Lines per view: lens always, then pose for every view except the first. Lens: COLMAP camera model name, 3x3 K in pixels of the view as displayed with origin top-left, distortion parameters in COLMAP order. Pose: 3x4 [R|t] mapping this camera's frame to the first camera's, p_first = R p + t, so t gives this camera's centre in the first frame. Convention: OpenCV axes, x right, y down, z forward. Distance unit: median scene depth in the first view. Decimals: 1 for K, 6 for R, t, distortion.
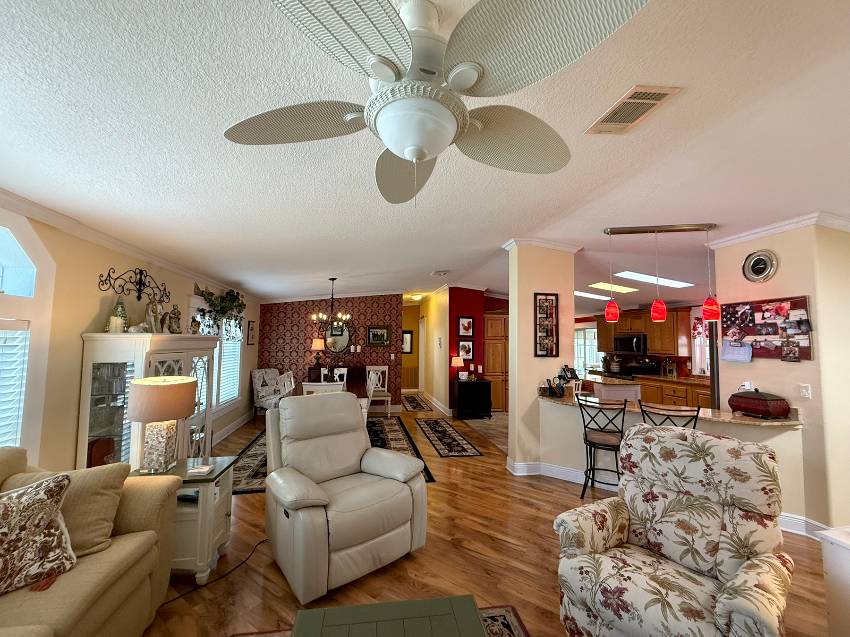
lens RADIAL K [[342.2, 0, 415.2], [0, 342.2, 315.6], [0, 0, 1]] dist [0.000925, 0.000694]
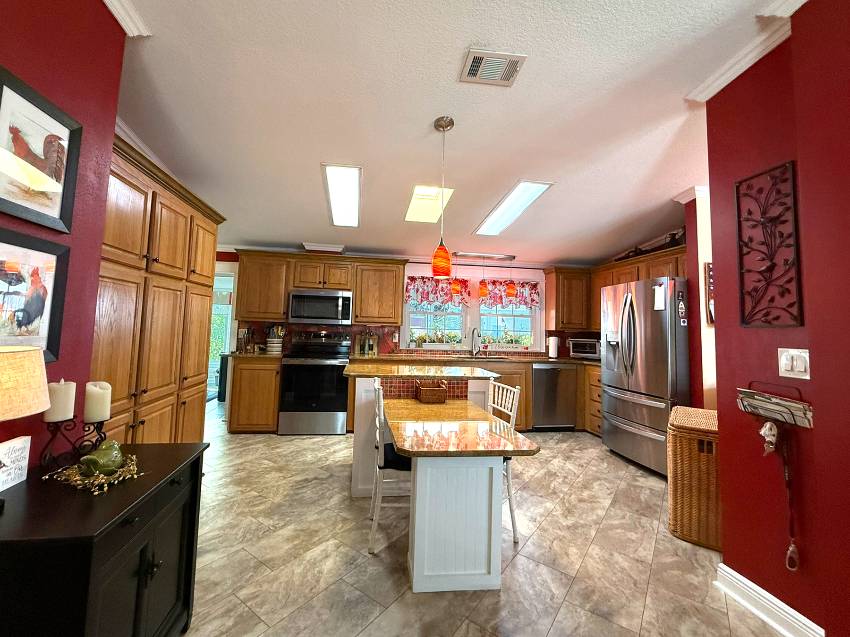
lens RADIAL K [[356.7, 0, 403.6], [0, 356.7, 303.1], [0, 0, 1]] dist [0.000938, 0.000330]
pose [[0.036531, 0.055247, 0.997804, -0.011899], [-0.107388, 0.992906, -0.051044, 0.113605], [-0.993546, -0.105287, 0.042204, 1.012662]]
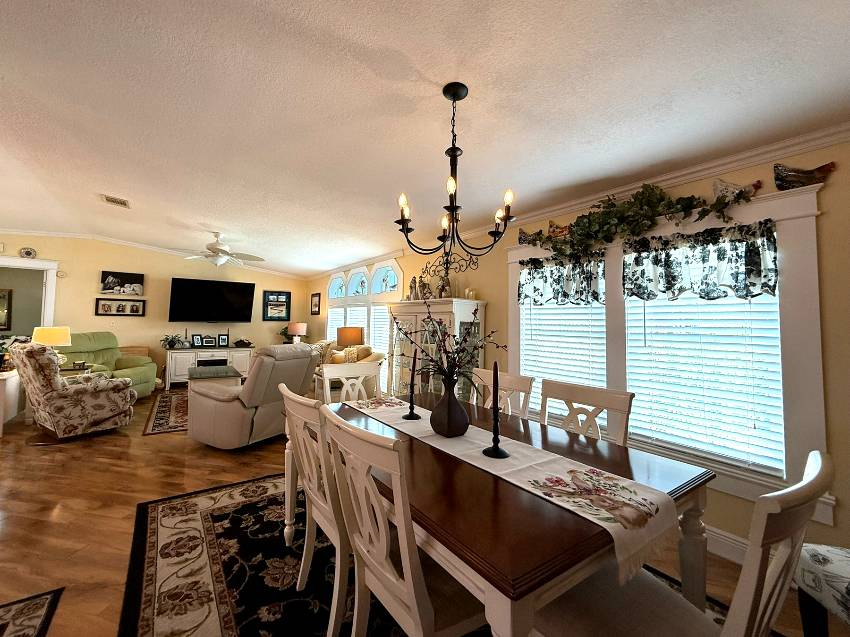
lens RADIAL K [[356.7, 0, 396.6], [0, 356.7, 303.1], [0, 0, 1]] dist [0.000938, 0.000330]
pose [[-0.917560, -0.048532, -0.394624, -0.066854], [0.001811, 0.992002, -0.126209, 0.123212], [0.397593, -0.116519, -0.910133, 1.184557]]
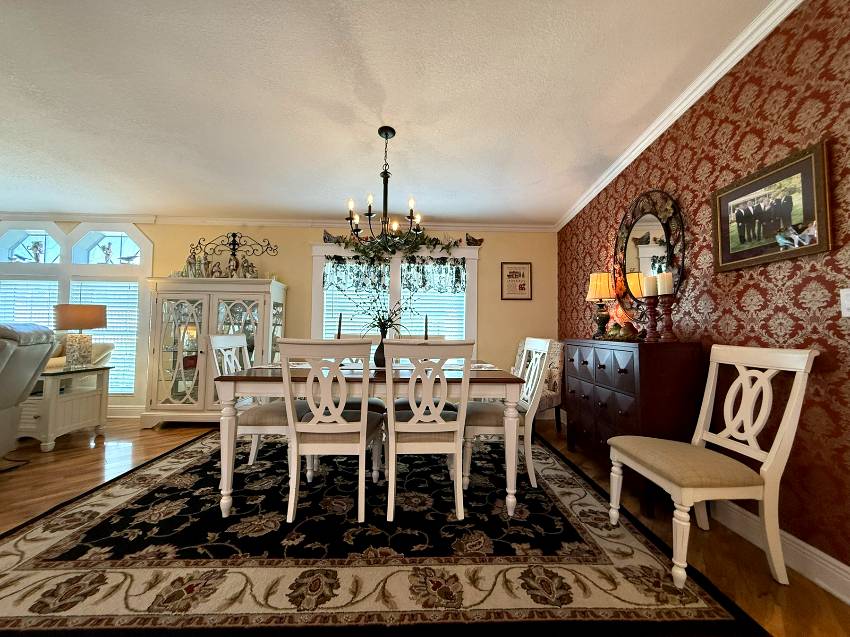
lens RADIAL K [[342.2, 0, 423.4], [0, 342.2, 316.3], [0, 0, 1]] dist [0.000925, 0.000694]
pose [[-0.135738, -0.050387, -0.989463, 0.183677], [0.060212, 0.996440, -0.059002, 0.159891], [0.988913, -0.067586, -0.132221, 1.028697]]
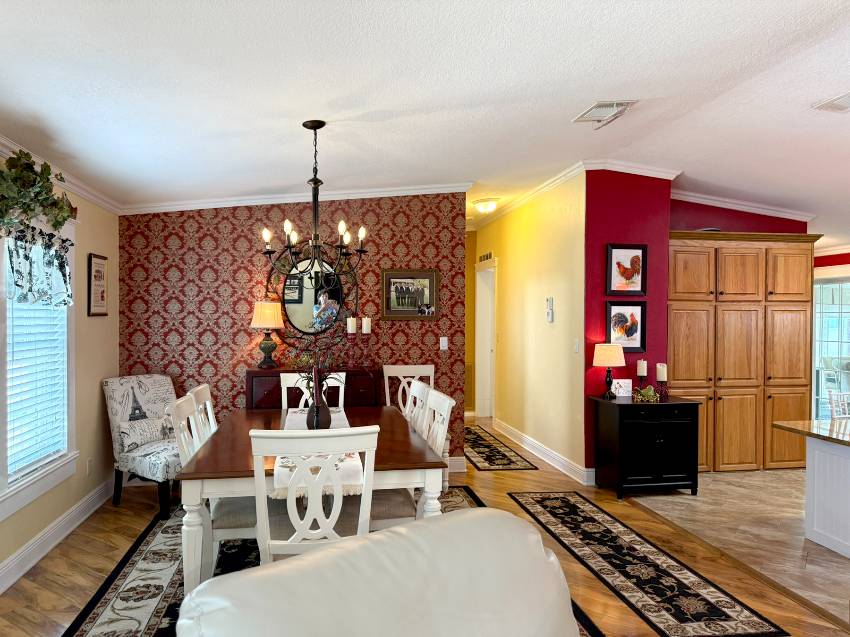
lens RADIAL K [[611.2, 0, 414.6], [0, 611.2, 317.7], [0, 0, 1]] dist [0.035646, -0.020488]
pose [[0.999976, -0.006606, 0.002101, -0.133426], [0.006415, 0.996721, 0.080660, 0.036033], [-0.002627, -0.080645, 0.996739, 0.329854]]
